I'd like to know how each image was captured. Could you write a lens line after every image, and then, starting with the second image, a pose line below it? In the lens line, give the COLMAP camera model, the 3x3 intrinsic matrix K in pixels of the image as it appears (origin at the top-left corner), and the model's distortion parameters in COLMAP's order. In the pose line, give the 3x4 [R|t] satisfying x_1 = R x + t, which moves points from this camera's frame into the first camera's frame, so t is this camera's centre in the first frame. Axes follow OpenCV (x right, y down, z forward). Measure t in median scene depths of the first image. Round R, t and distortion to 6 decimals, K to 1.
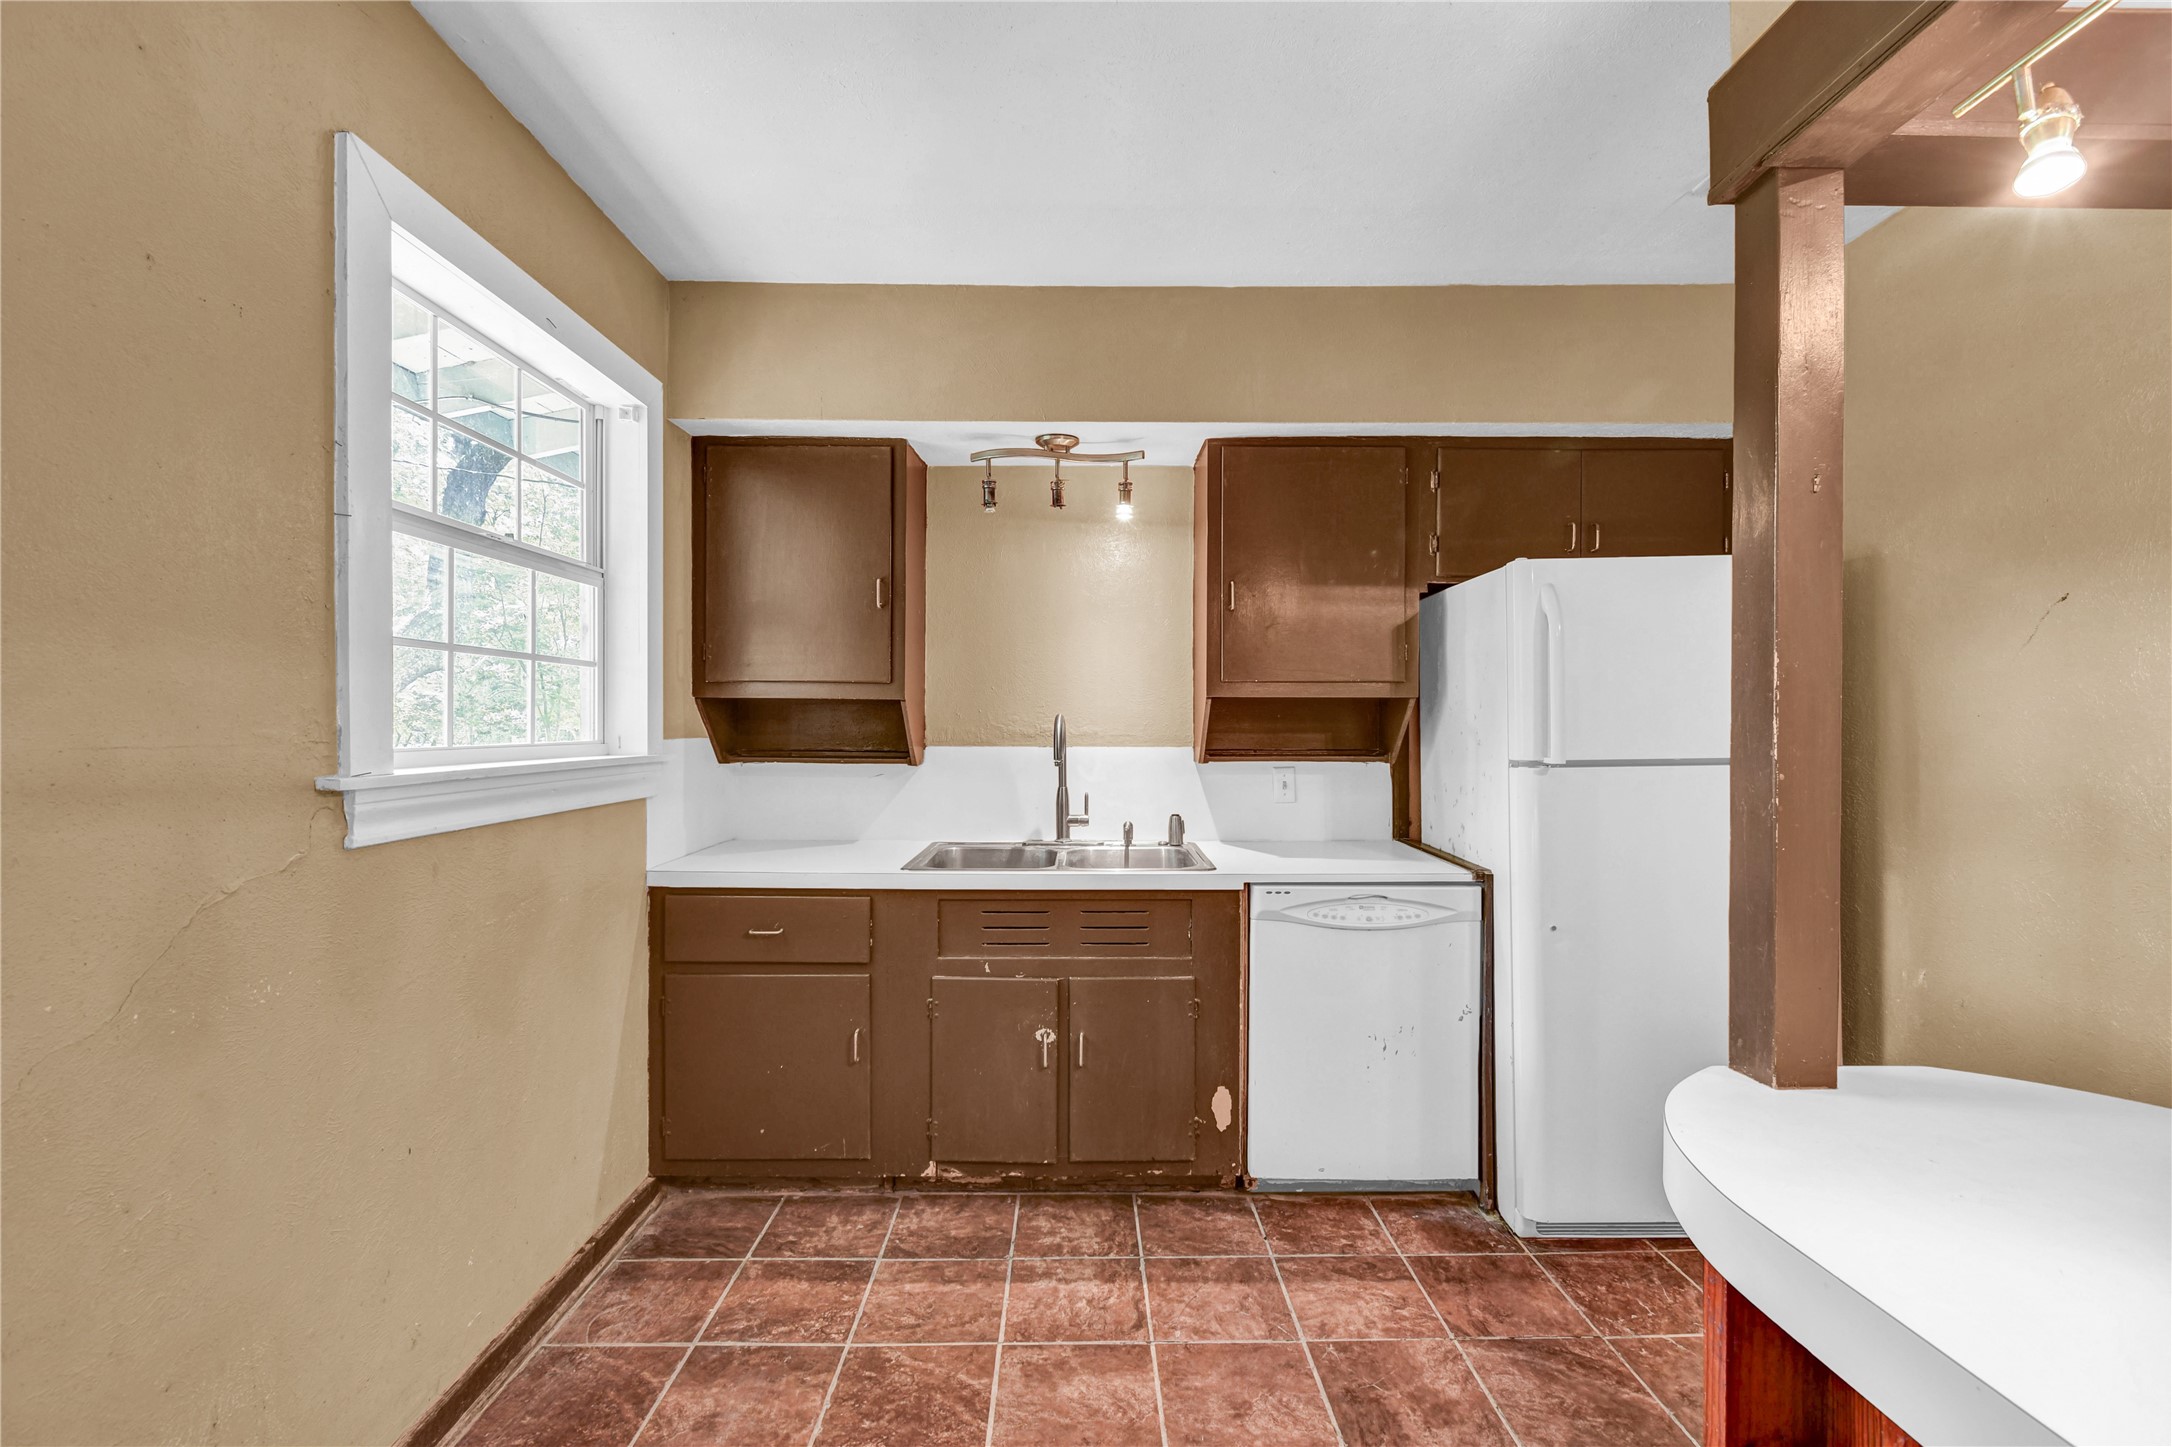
lens RADIAL K [[986.2, 0, 1092.1], [0, 986.2, 718.3], [0, 0, 1]] dist [0.007533, 0.000497]
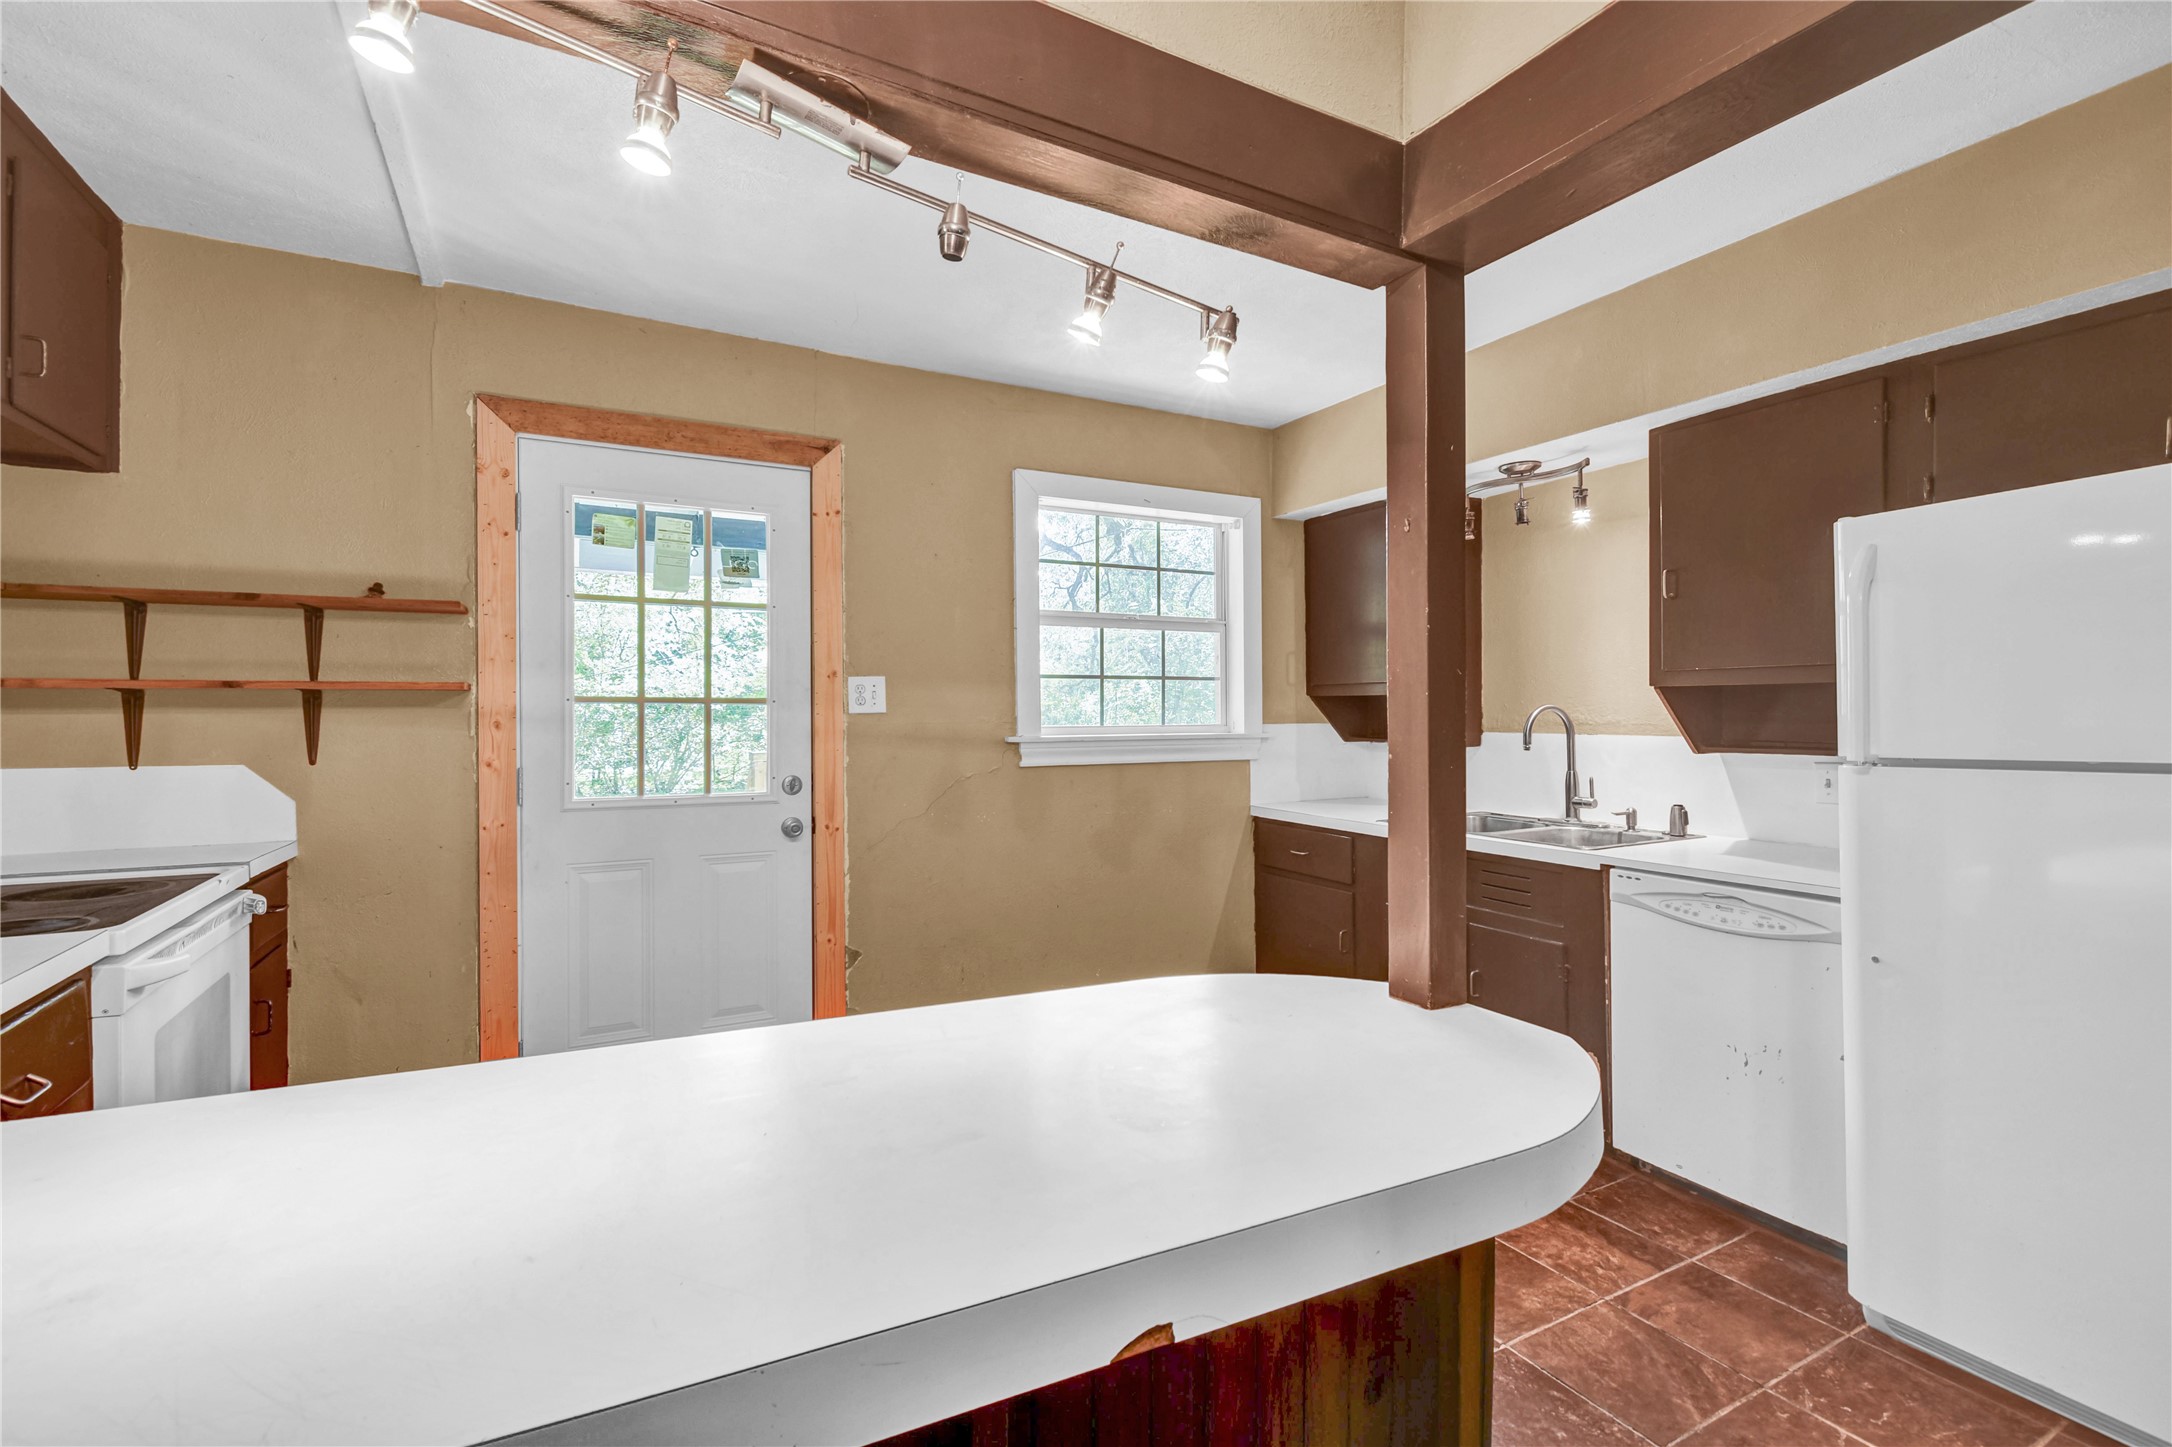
lens RADIAL K [[986.2, 0, 1104.5], [0, 986.2, 718.3], [0, 0, 1]] dist [0.007533, 0.000497]
pose [[0.468823, 0.002152, -0.883290, 0.836875], [0.008152, 0.999944, 0.006763, -0.000481], [0.883255, -0.010371, 0.468779, 0.036134]]
